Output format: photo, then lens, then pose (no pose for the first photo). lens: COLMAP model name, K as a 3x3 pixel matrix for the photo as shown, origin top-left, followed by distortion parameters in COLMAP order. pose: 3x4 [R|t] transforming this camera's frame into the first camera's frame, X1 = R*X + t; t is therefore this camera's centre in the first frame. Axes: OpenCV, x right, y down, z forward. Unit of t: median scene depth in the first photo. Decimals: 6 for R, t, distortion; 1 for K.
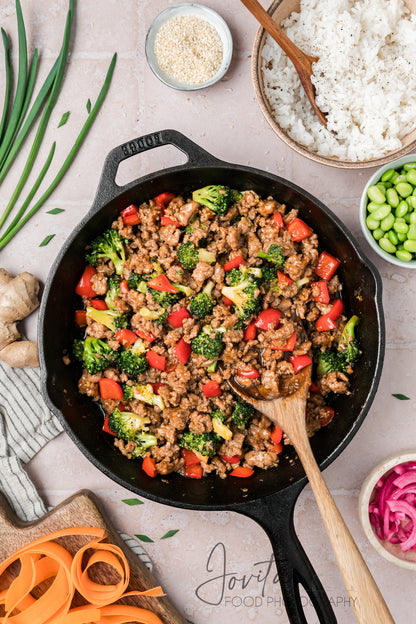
lens RADIAL K [[2554.3, 0, 207.3], [0, 2554.3, 313.4], [0, 0, 1]] dist [0.085922, 0.000000]
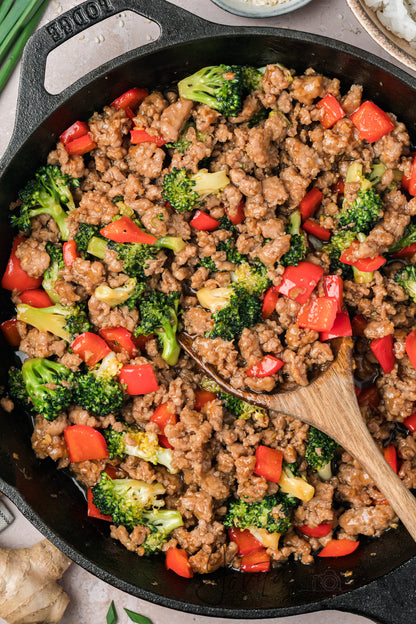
lens RADIAL K [[2554.3, 0, 207.2], [0, 2554.3, 307.1], [0, 0, 1]] dist [0.085922, 0.000000]
pose [[0.987285, -0.158317, -0.014286, 0.001199], [0.158285, 0.987388, -0.003296, 0.005989], [0.014628, 0.000993, 0.999893, 0.427396]]
